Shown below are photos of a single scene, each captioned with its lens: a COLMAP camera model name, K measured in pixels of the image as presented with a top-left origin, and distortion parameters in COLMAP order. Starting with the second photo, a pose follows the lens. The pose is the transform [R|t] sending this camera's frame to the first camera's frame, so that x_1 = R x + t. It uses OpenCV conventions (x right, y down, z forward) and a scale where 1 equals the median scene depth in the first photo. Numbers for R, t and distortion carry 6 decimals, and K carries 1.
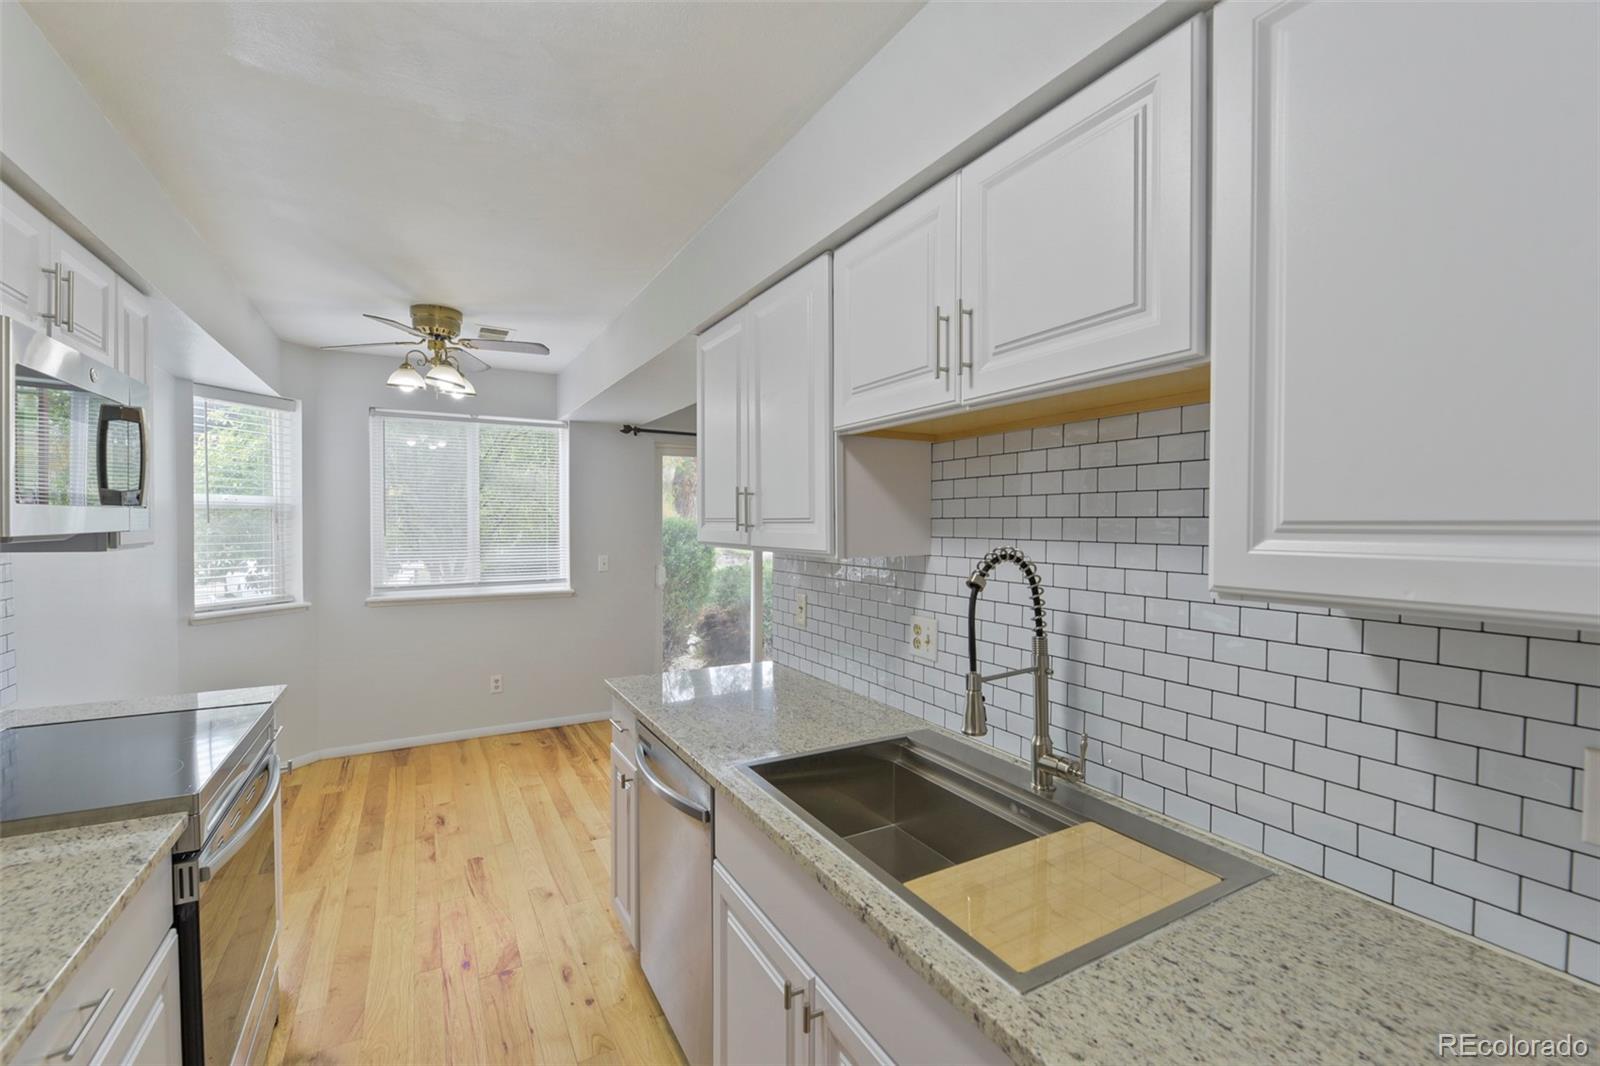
lens RADIAL K [[687.1, 0, 789.0], [0, 687.1, 531.3], [0, 0, 1]] dist [-0.015245, -0.000662]
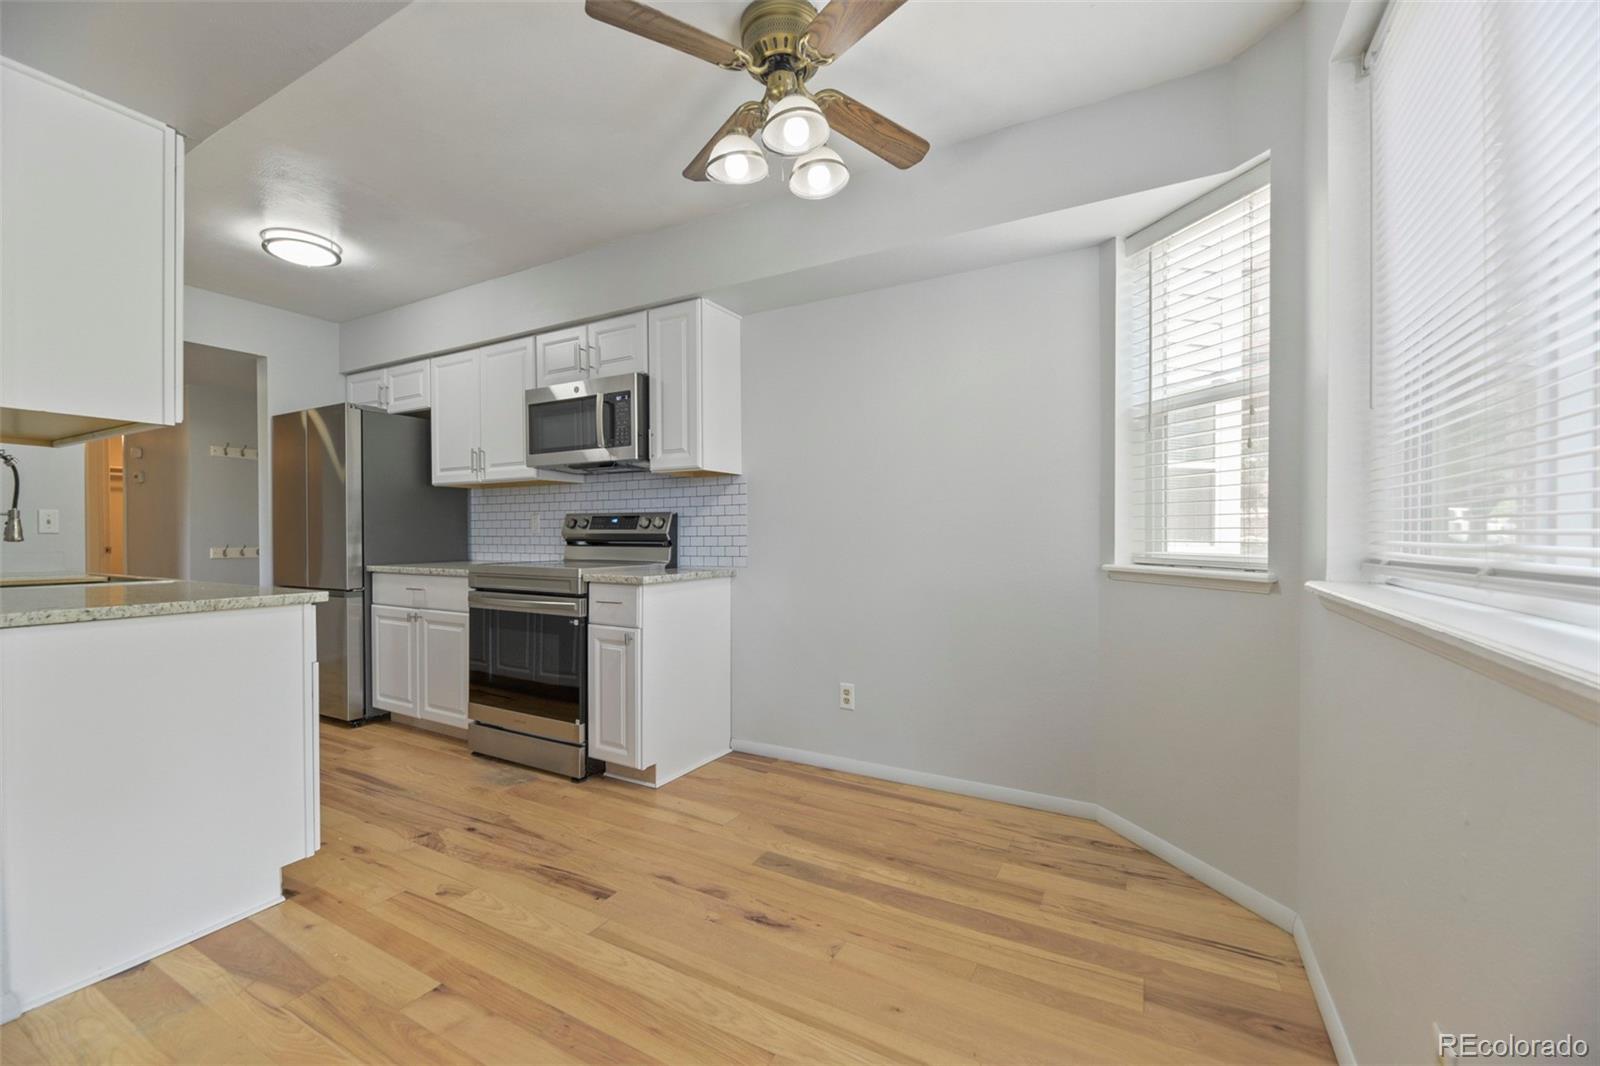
lens RADIAL K [[651.3, 0, 801.2], [0, 651.3, 544.2], [0, 0, 1]] dist [-0.007599, -0.001693]
pose [[-0.840850, 0.003801, -0.541255, -0.197225], [-0.012387, 0.999578, 0.026264, 0.075448], [0.541127, 0.028789, -0.840448, 1.209477]]
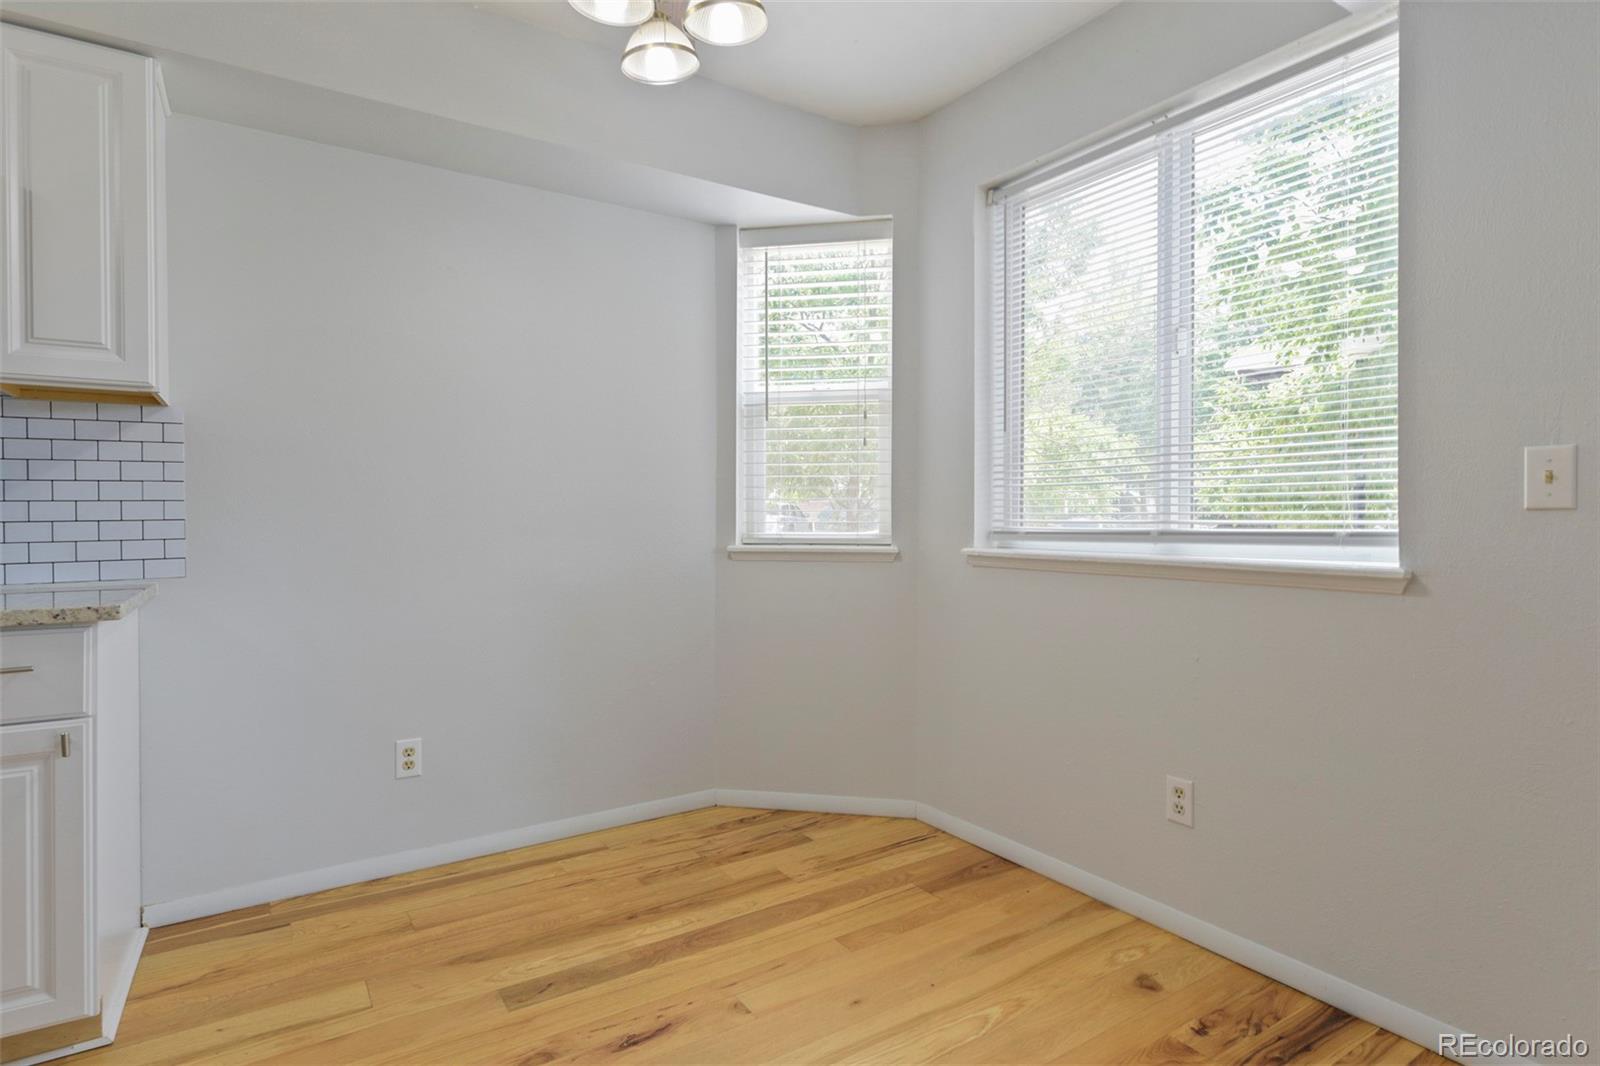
lens RADIAL K [[822.3, 0, 802.5], [0, 822.3, 530.7], [0, 0, 1]] dist [0.009121, -0.005672]
pose [[0.083521, 0.011705, -0.996437, 0.007897], [-0.012306, 0.999867, 0.010714, 0.083027], [0.996430, 0.011367, 0.083654, 0.866998]]
